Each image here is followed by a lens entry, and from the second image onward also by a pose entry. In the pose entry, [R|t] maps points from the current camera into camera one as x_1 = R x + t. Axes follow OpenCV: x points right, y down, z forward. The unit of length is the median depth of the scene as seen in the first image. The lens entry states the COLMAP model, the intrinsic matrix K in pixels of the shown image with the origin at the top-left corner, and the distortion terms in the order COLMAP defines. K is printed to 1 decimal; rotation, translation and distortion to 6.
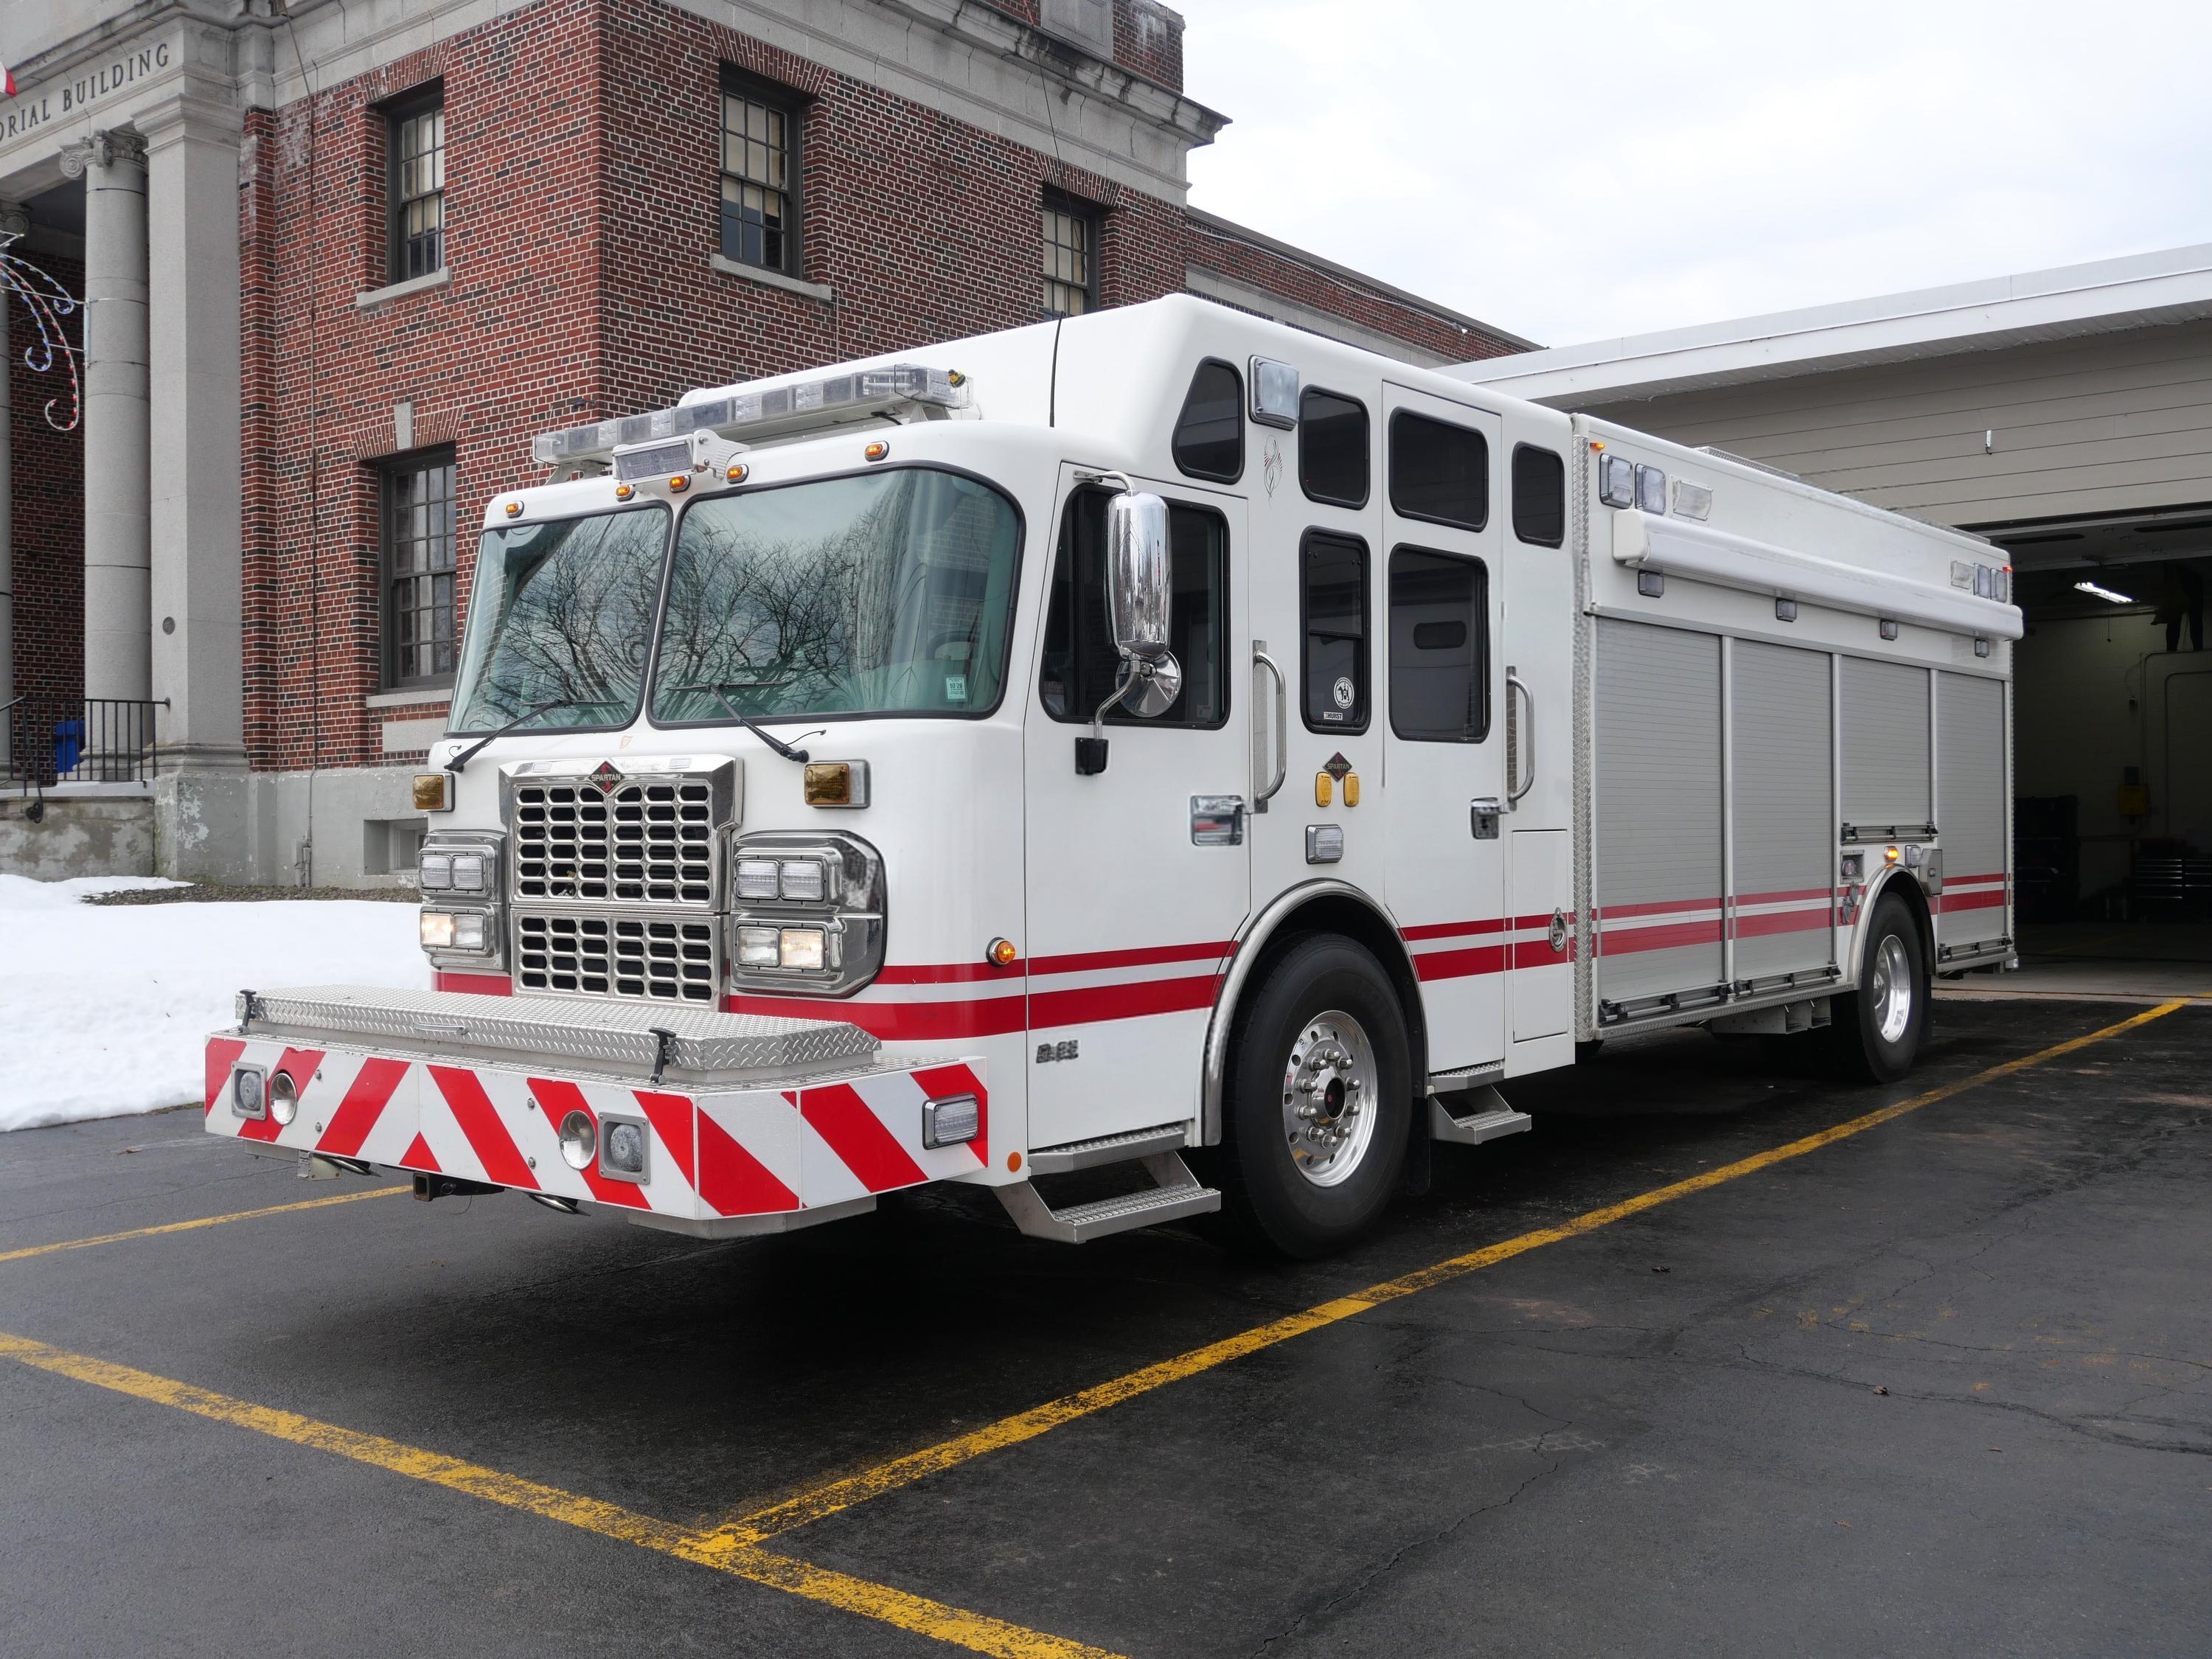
lens RADIAL K [[2108.9, 0, 1102.7], [0, 2108.9, 823.2], [0, 0, 1]] dist [-0.003318, -0.006057]
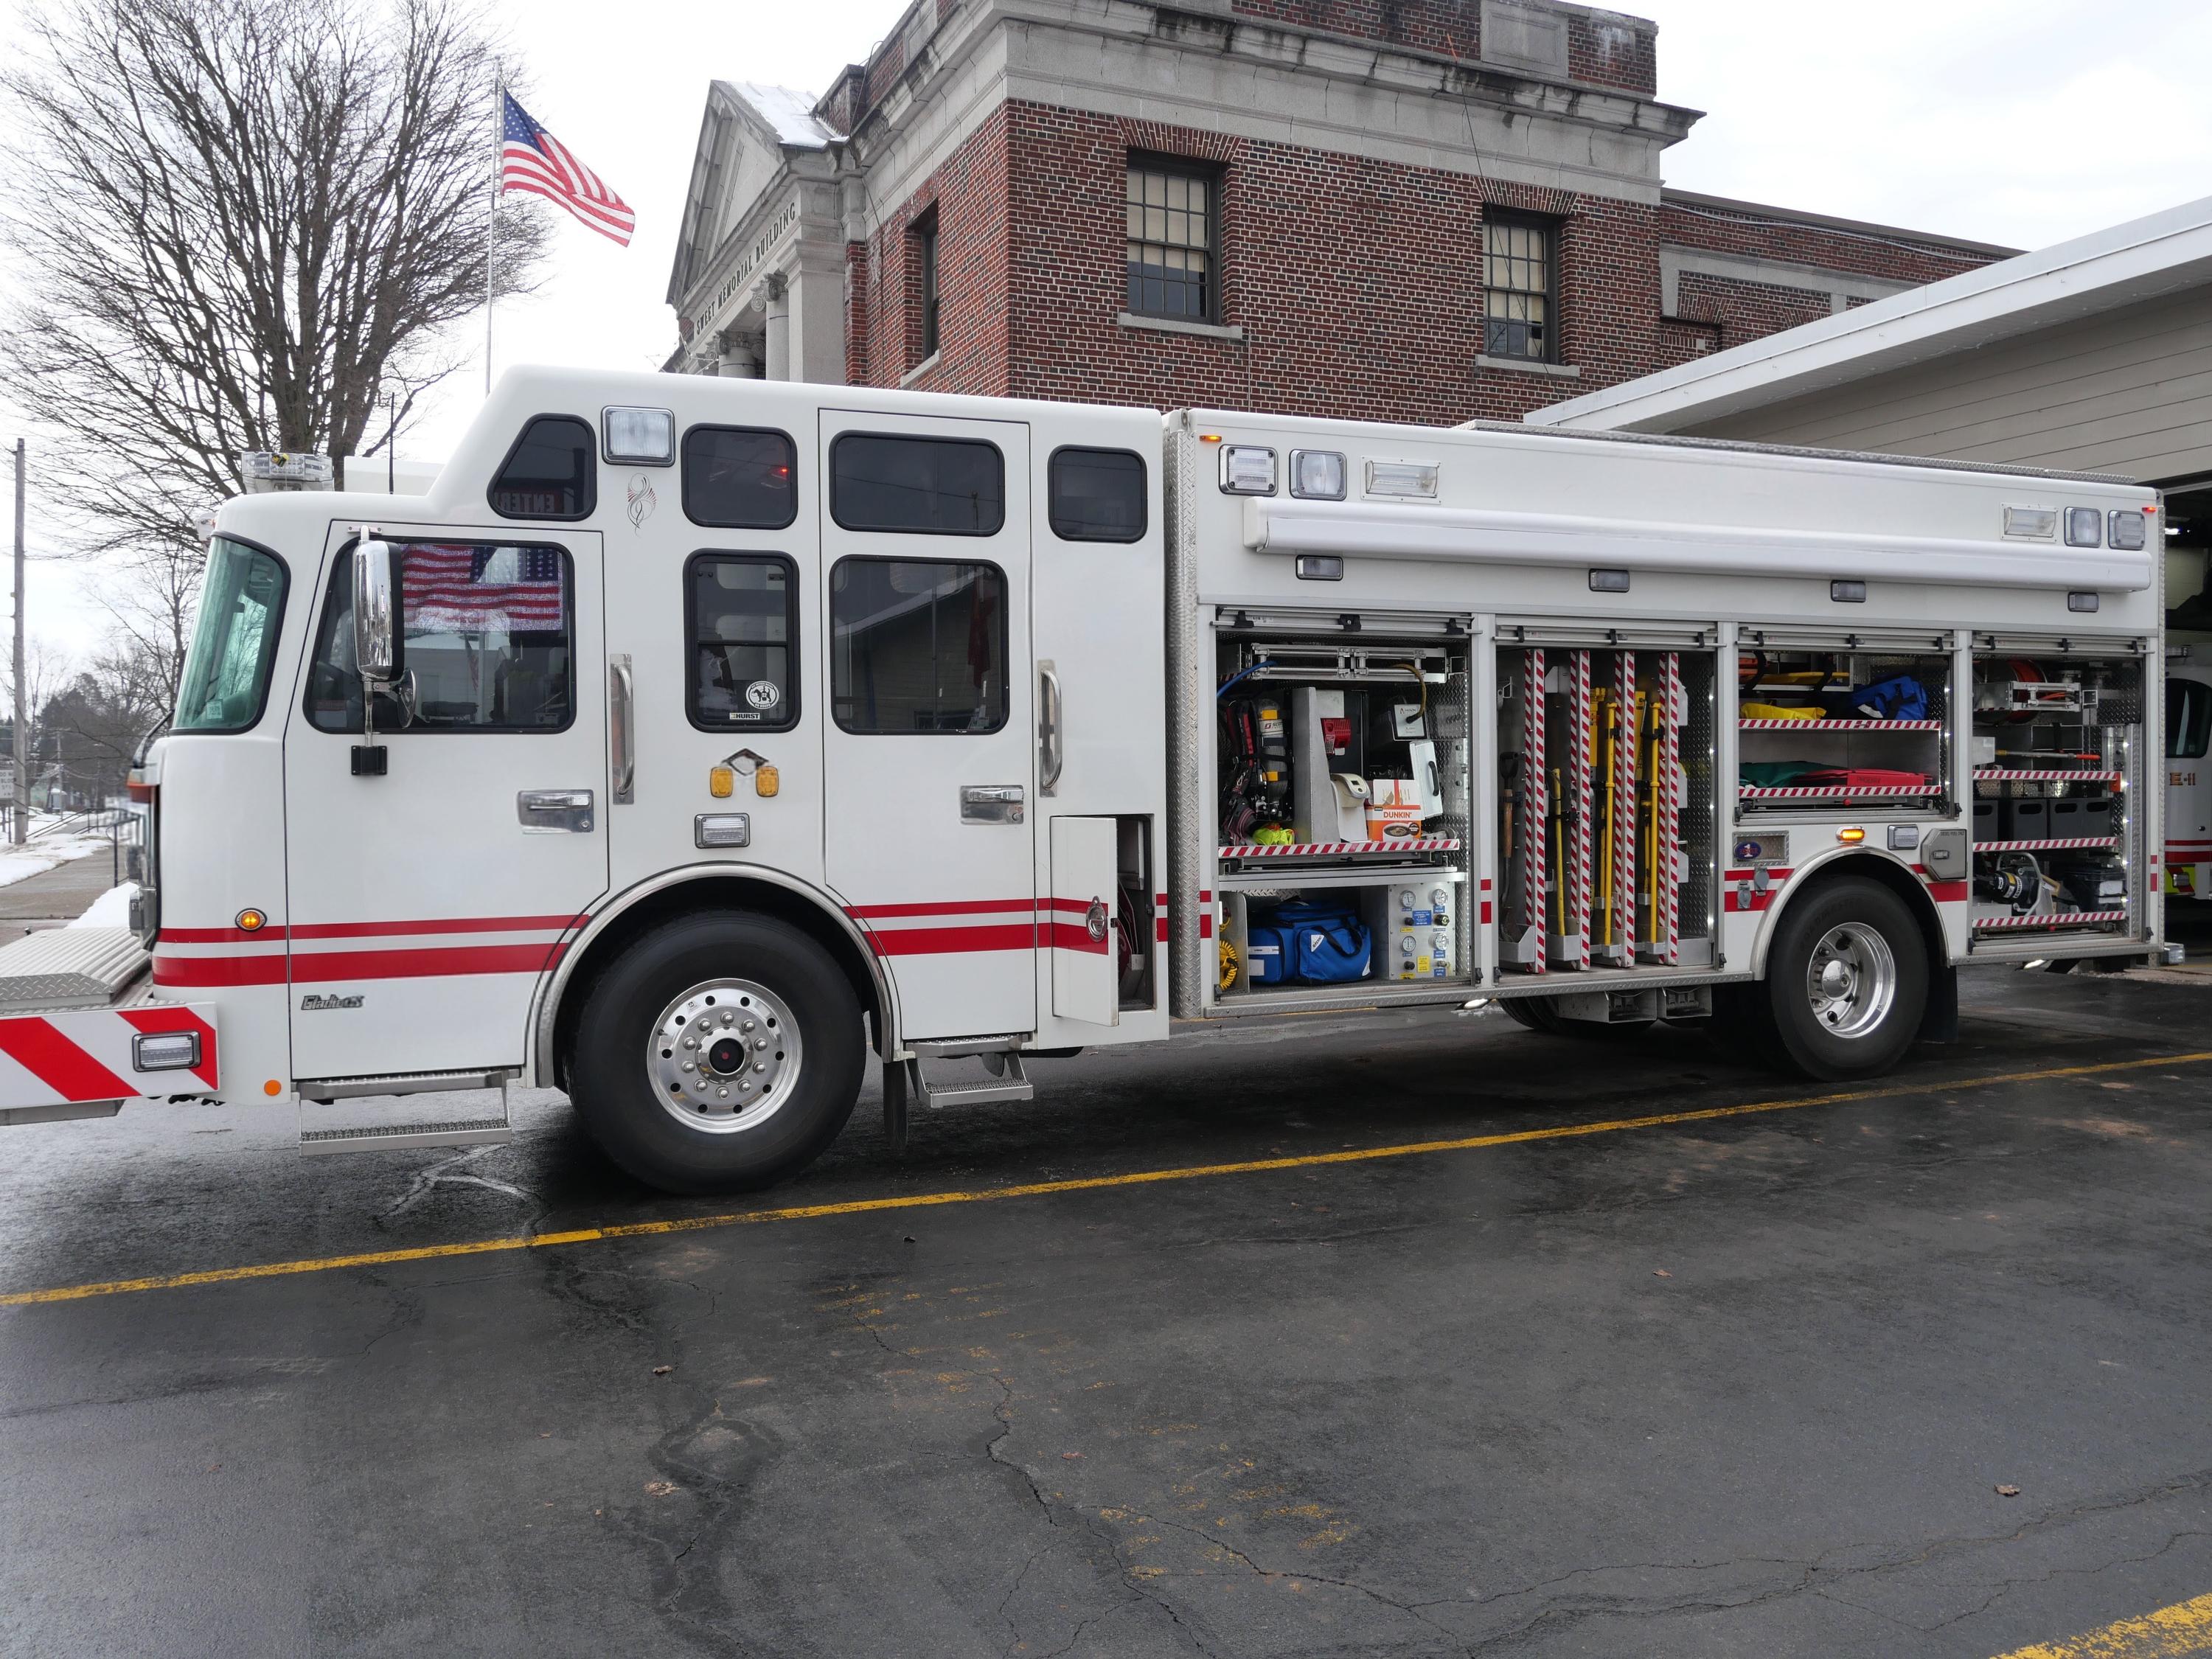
lens RADIAL K [[1812.8, 0, 1106.0], [0, 1812.8, 829.5], [0, 0, 1]] dist [-0.028368, 0.008362]
pose [[0.883144, 0.007500, -0.469042, 0.750208], [0.004424, 0.999695, 0.024314, -0.013536], [0.469081, -0.023548, 0.882841, 0.245396]]
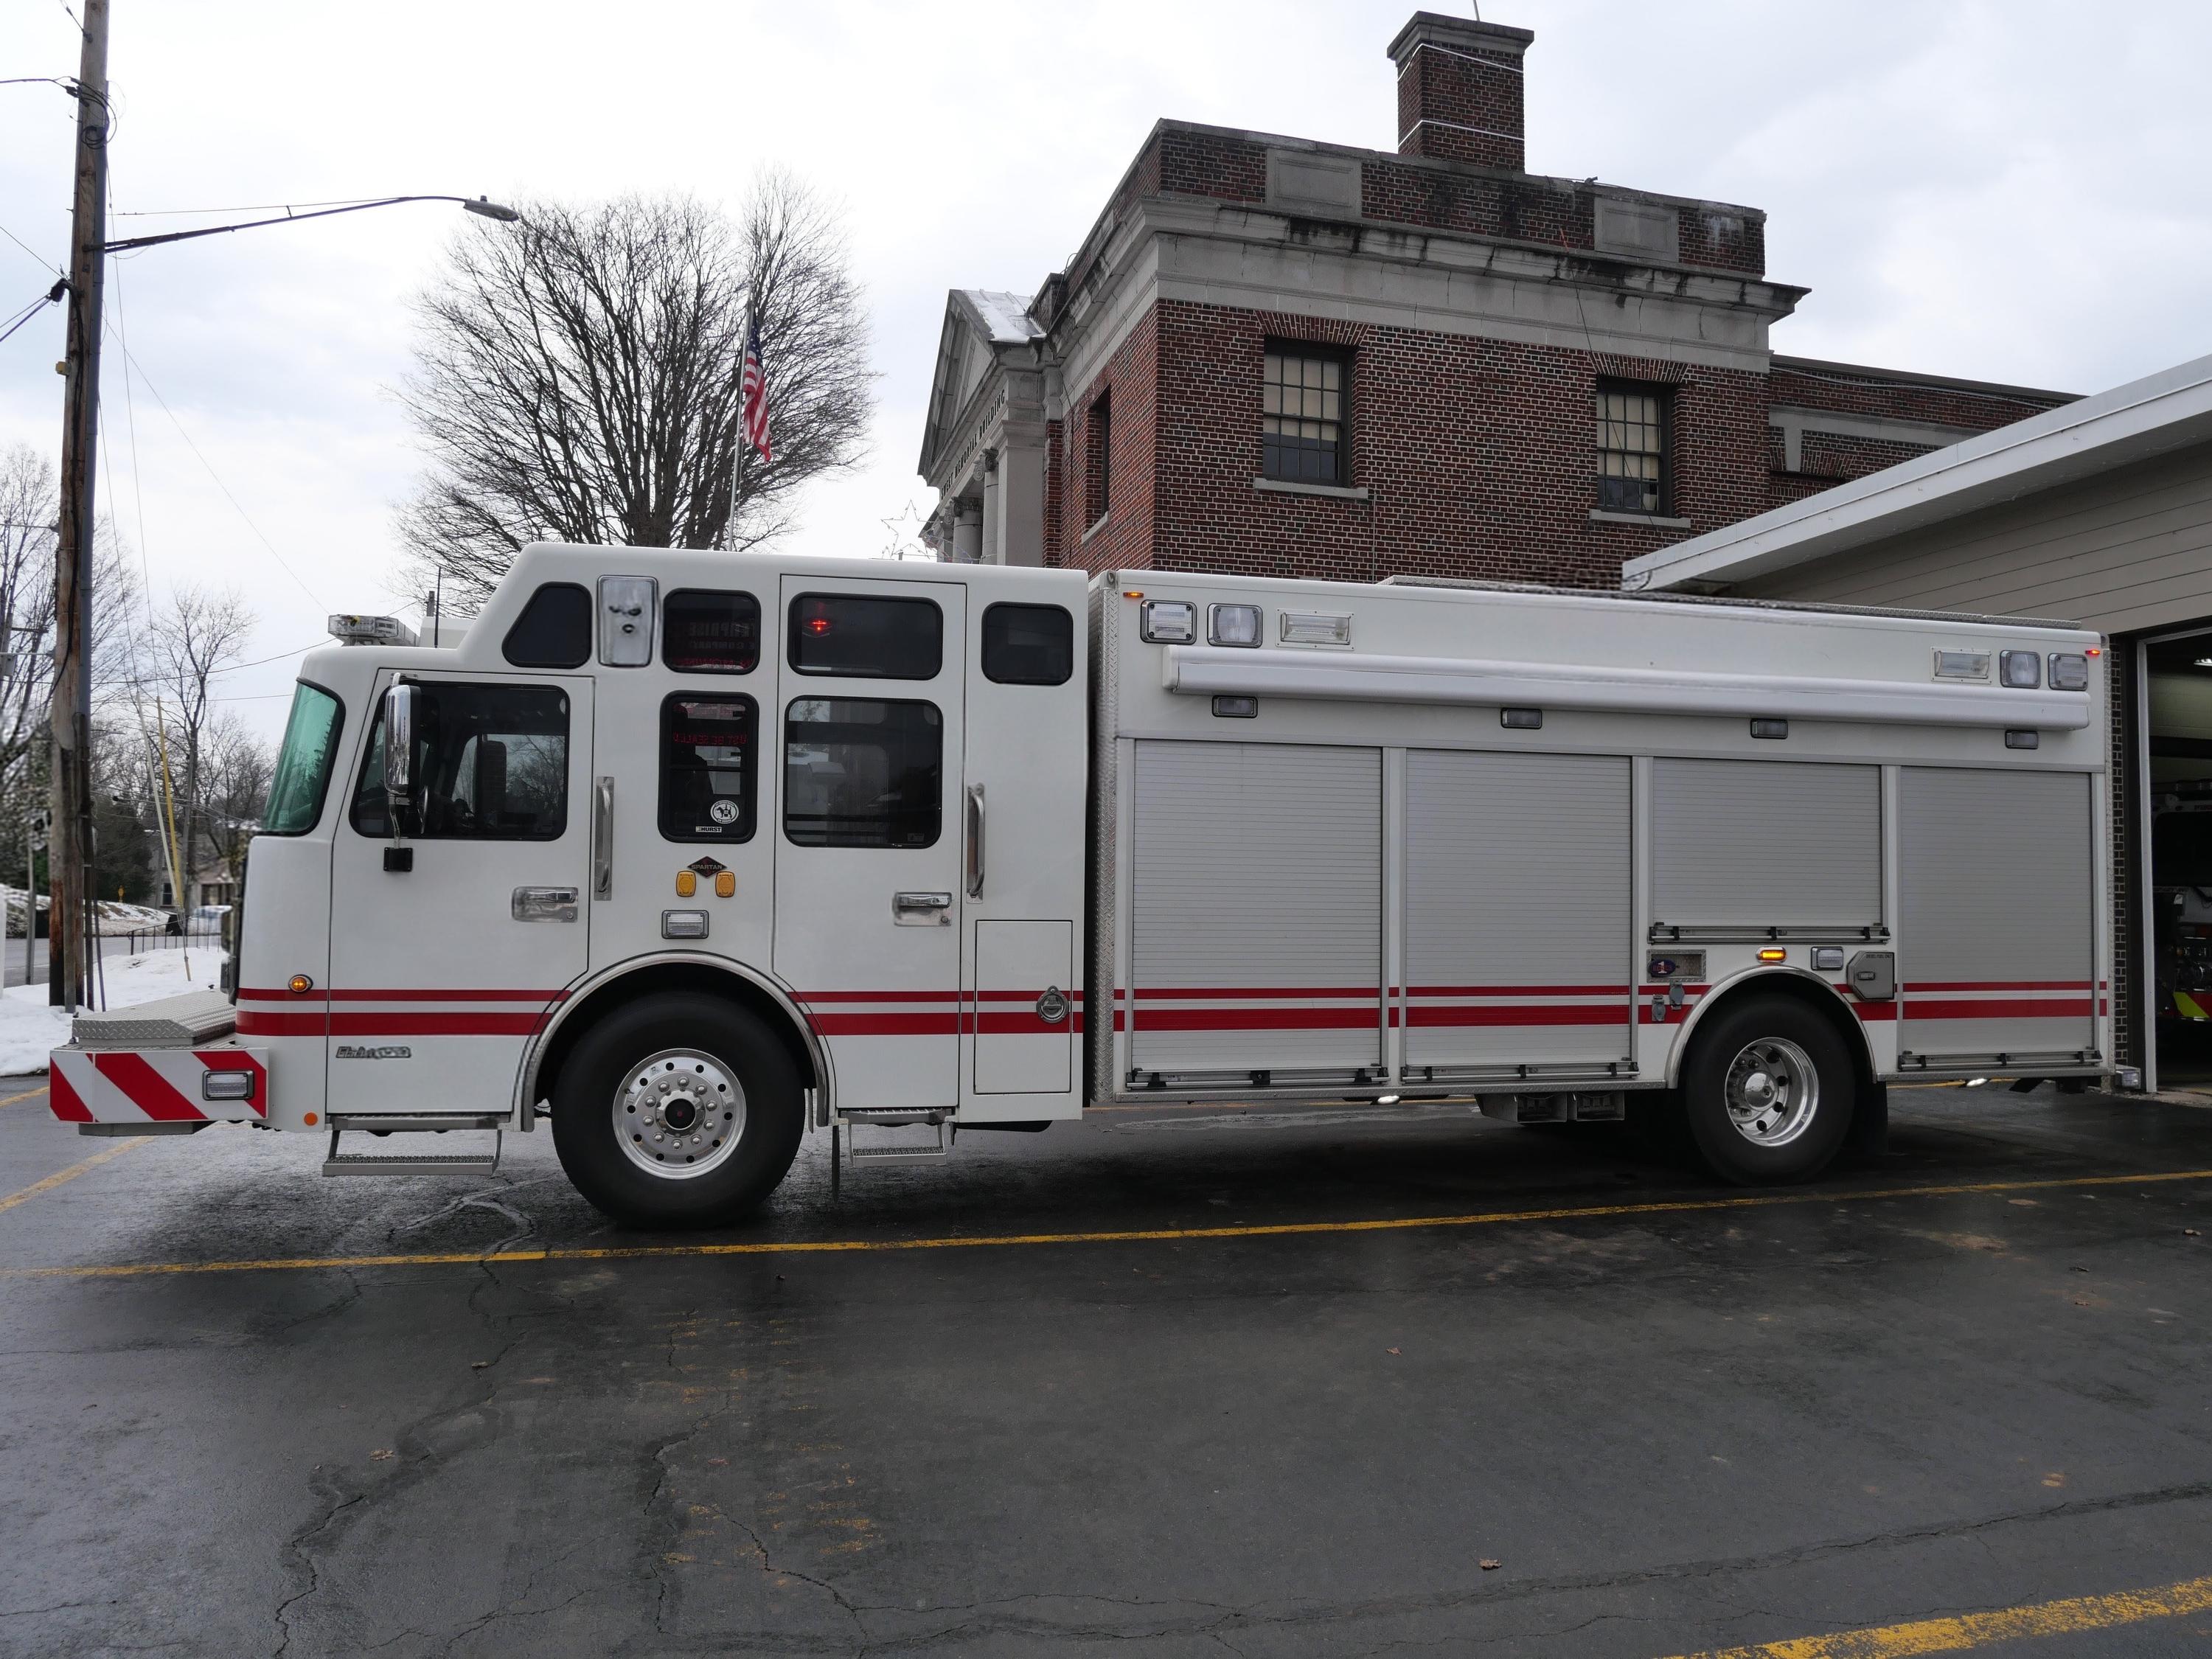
lens RADIAL K [[1622.3, 0, 1103.1], [0, 1622.3, 824.4], [0, 0, 1]] dist [-0.073985, 0.034040]
pose [[0.791476, -0.009151, -0.611132, 0.962215], [-0.018177, 0.999093, -0.038501, -0.019397], [0.610930, 0.041581, 0.790592, 0.348801]]
